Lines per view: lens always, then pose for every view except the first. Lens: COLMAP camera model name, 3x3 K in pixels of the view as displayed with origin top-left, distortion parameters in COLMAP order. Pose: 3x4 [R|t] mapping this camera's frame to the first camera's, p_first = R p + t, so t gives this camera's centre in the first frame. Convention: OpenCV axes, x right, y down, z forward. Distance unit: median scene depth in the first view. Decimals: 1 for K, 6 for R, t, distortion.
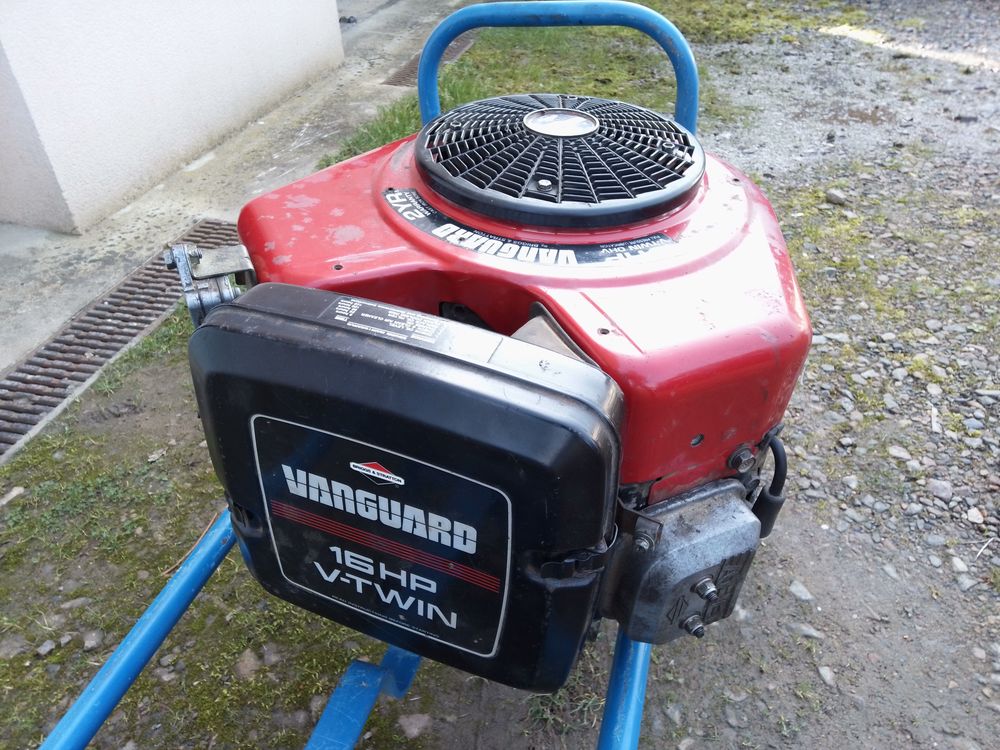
lens RADIAL K [[741.0, 0, 500.0], [0, 741.0, 375.0], [0, 0, 1]] dist [-0.007602, -0.006549]
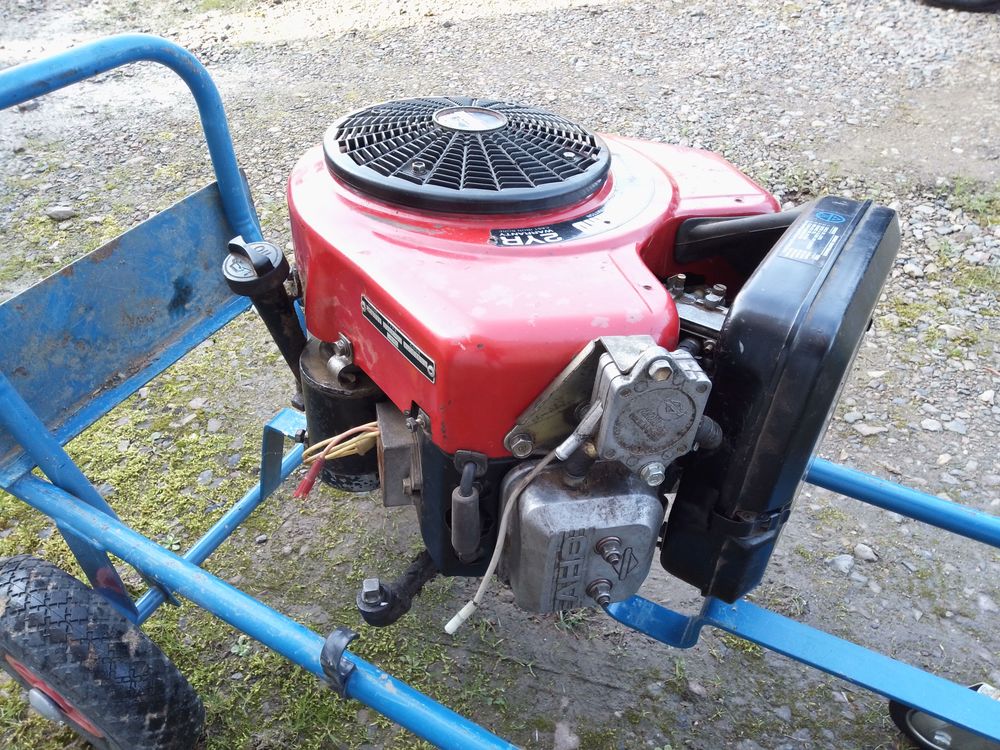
lens RADIAL K [[741.0, 0, 500.0], [0, 741.0, 375.0], [0, 0, 1]] dist [-0.007602, -0.006549]
pose [[0.214368, -0.594363, 0.775099, -0.607978], [0.577742, 0.717002, 0.390029, -0.310426], [-0.787567, 0.364197, 0.497090, 0.396822]]
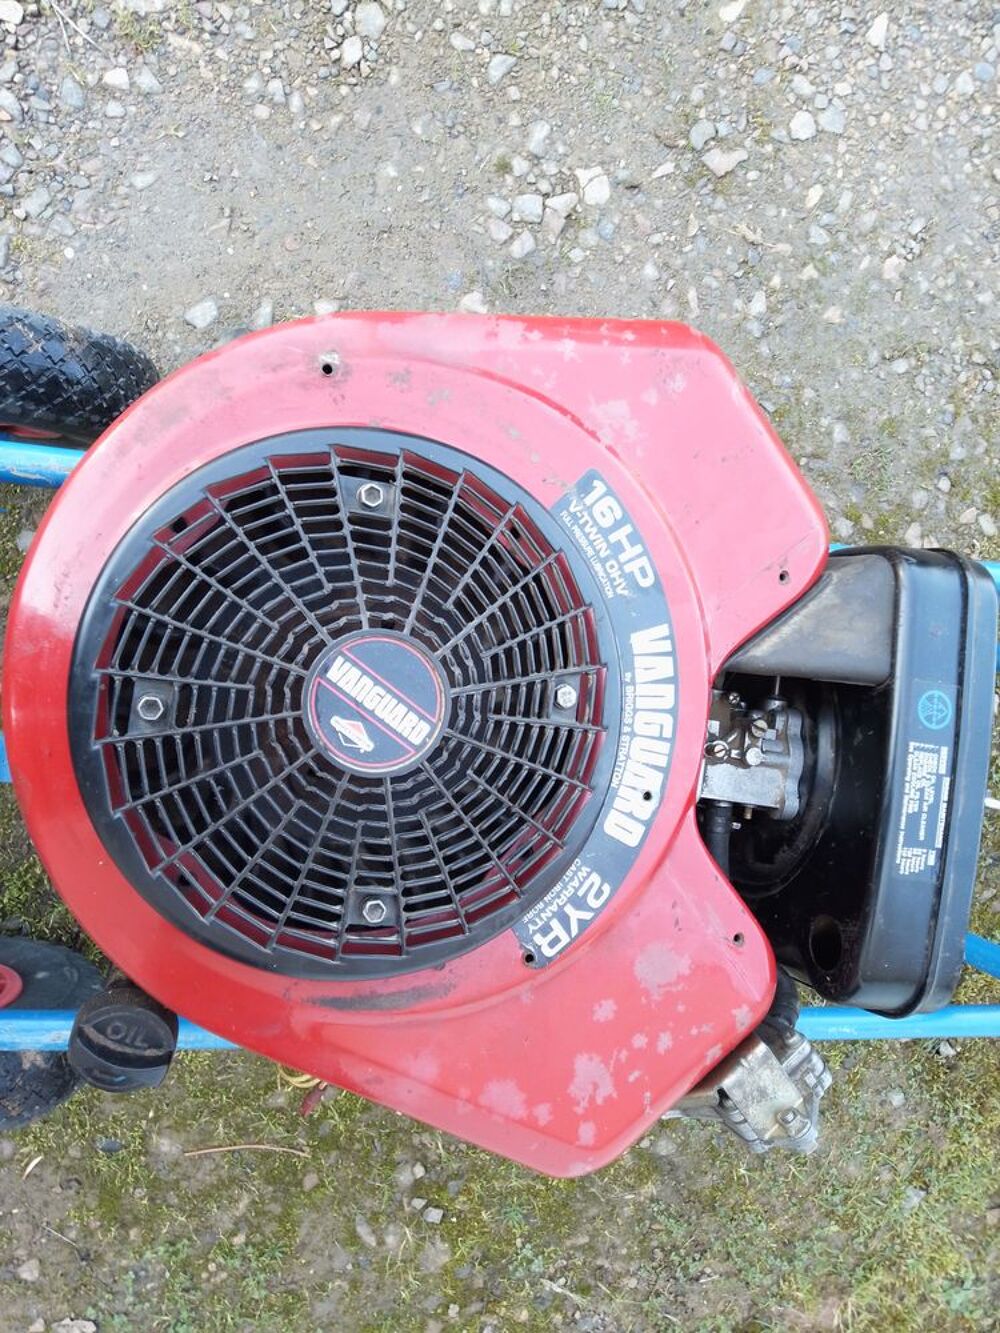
lens RADIAL K [[987.8, 0, 473.4], [0, 987.8, 659.6], [0, 0, 1]] dist [-0.007602, -0.006549]
pose [[-0.182035, -0.980740, -0.070799, 0.097881], [0.380412, -0.136638, 0.914668, -0.628958], [-0.906725, 0.139569, 0.397958, 0.460161]]
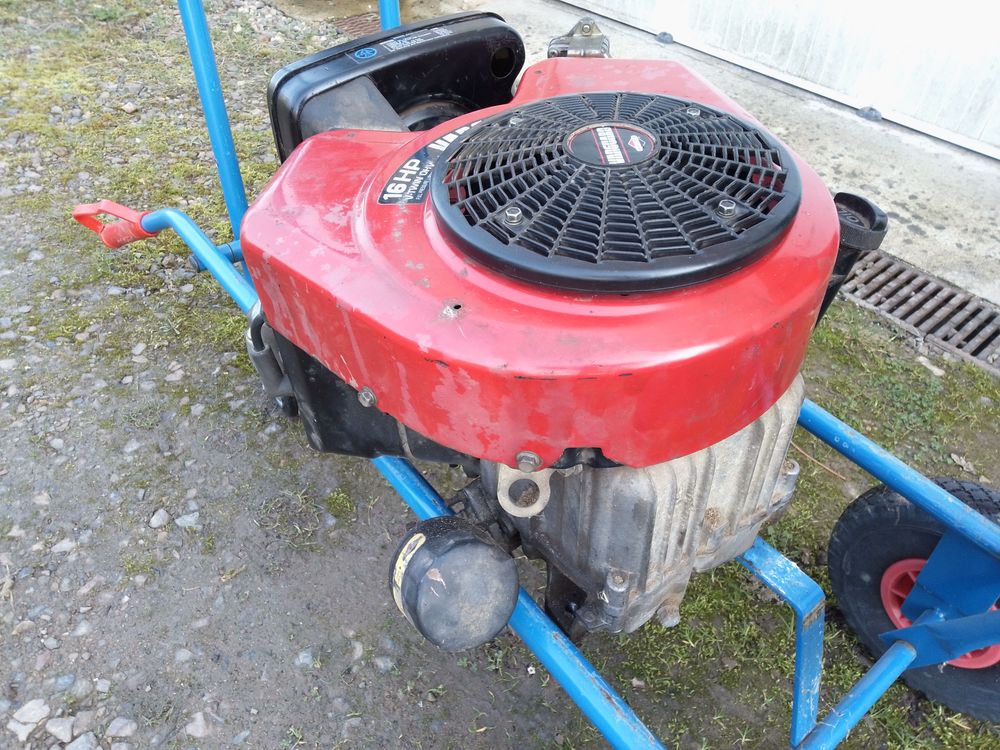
lens RADIAL K [[741.0, 0, 500.0], [0, 741.0, 375.0], [0, 0, 1]] dist [-0.007602, -0.006549]
pose [[-0.587107, 0.564421, -0.580288, 0.507339], [-0.480210, 0.334255, 0.810969, -0.566733], [0.651692, 0.754786, 0.074797, 0.721141]]
